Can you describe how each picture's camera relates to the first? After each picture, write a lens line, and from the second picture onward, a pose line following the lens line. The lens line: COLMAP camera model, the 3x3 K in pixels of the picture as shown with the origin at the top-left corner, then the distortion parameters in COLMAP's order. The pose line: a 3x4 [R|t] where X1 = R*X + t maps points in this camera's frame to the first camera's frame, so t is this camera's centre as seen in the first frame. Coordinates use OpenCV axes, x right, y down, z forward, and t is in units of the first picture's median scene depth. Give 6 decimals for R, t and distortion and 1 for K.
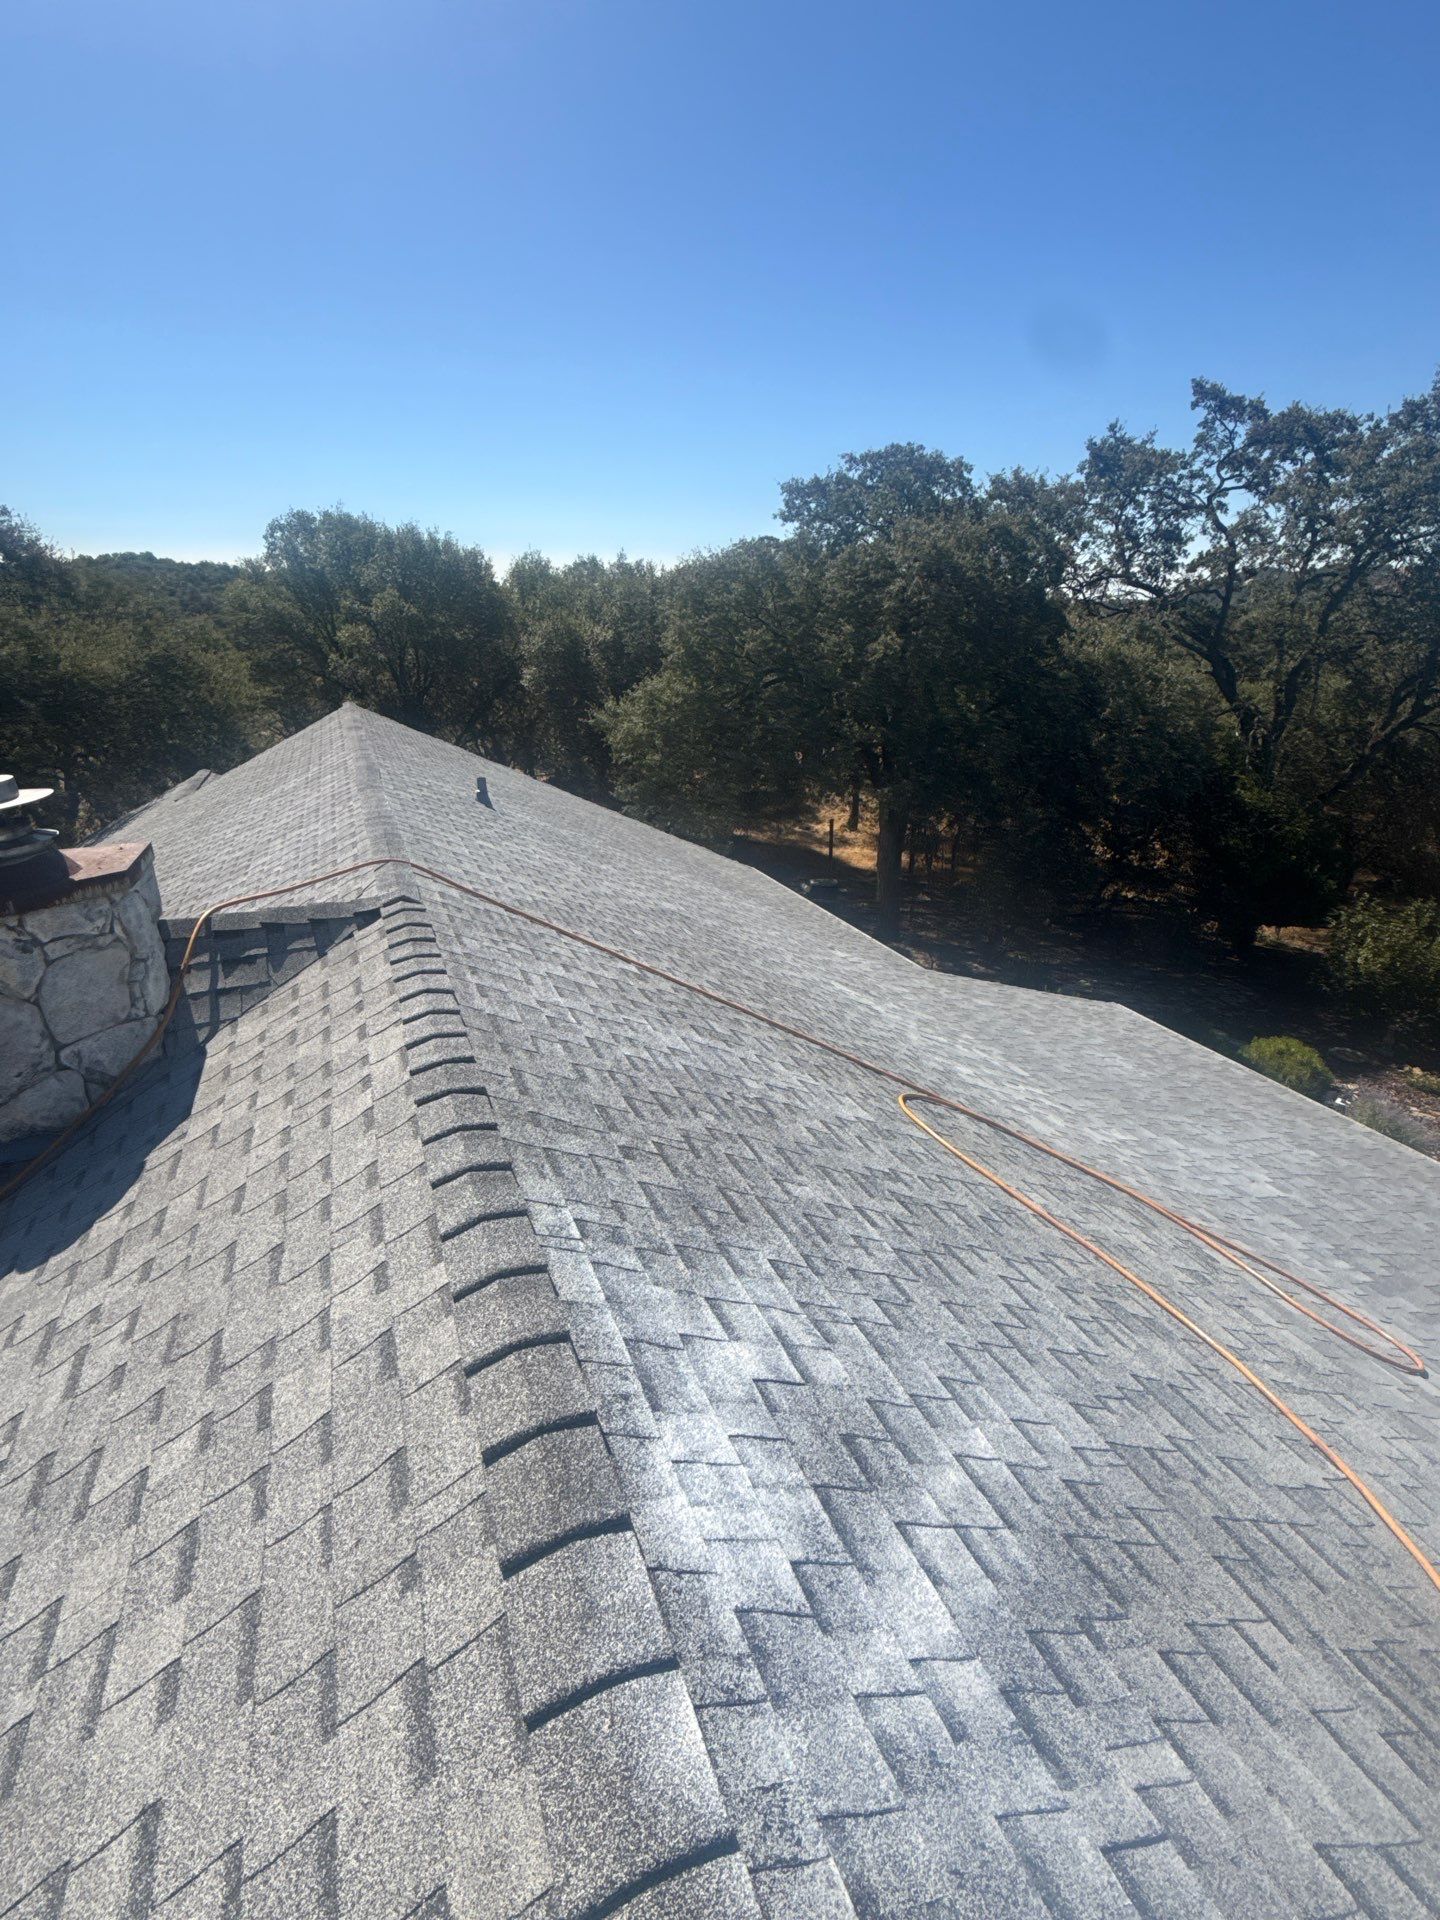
lens RADIAL K [[944.4, 0, 729.2], [0, 944.4, 955.2], [0, 0, 1]] dist [0.003081, -0.001248]
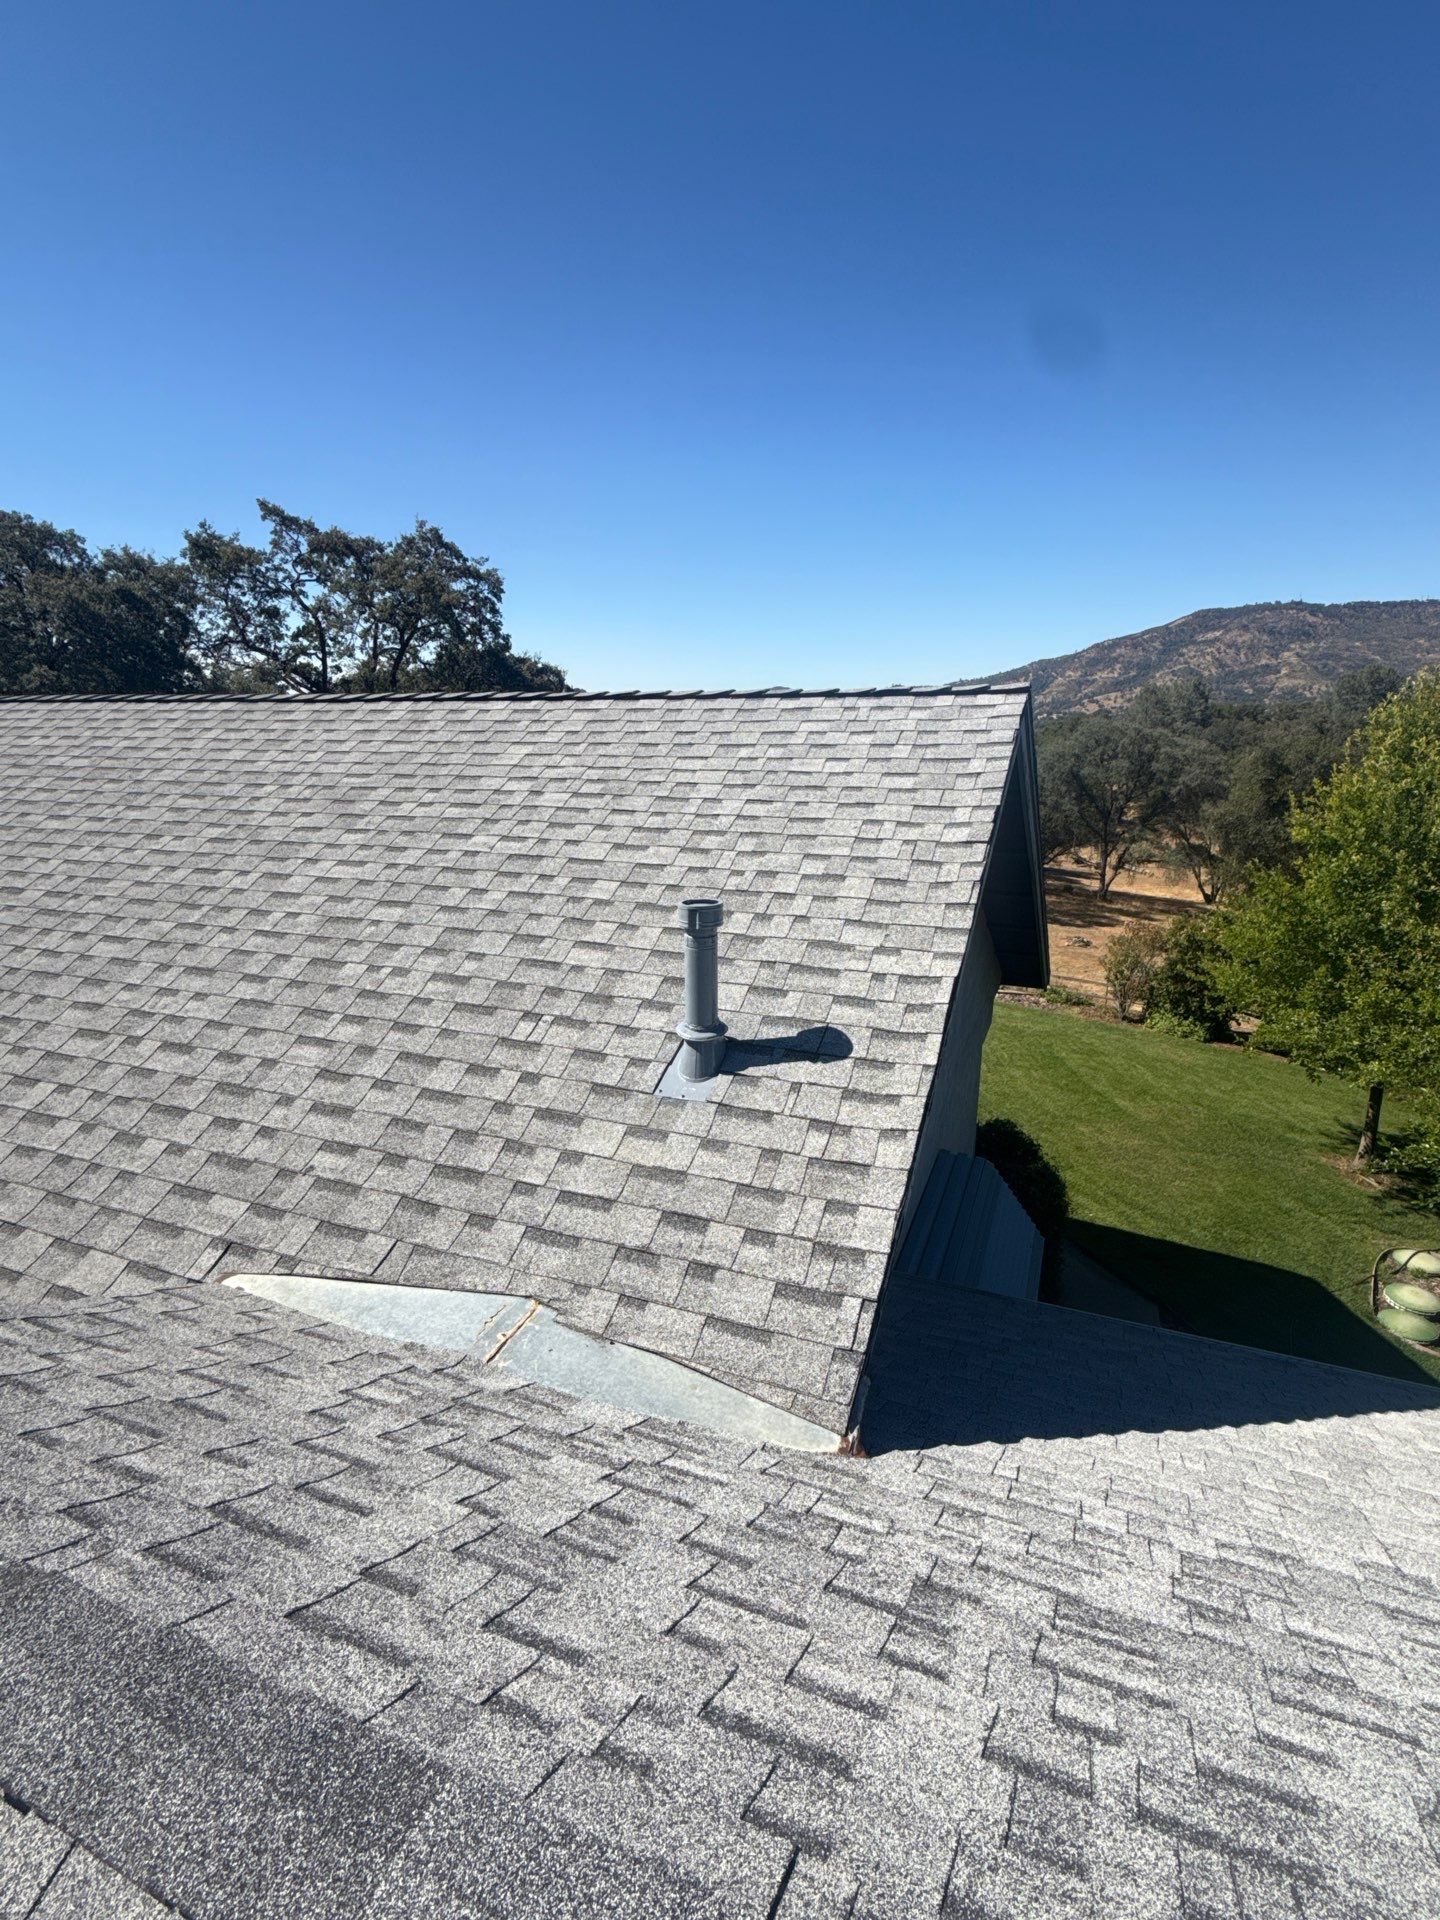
lens RADIAL K [[944.4, 0, 729.2], [0, 944.4, 955.2], [0, 0, 1]] dist [0.003081, -0.001248]
pose [[0.682523, -0.175346, 0.709518, -0.121416], [0.242665, 0.970090, 0.006311, 0.175892], [-0.689403, 0.167868, 0.704659, -0.302866]]
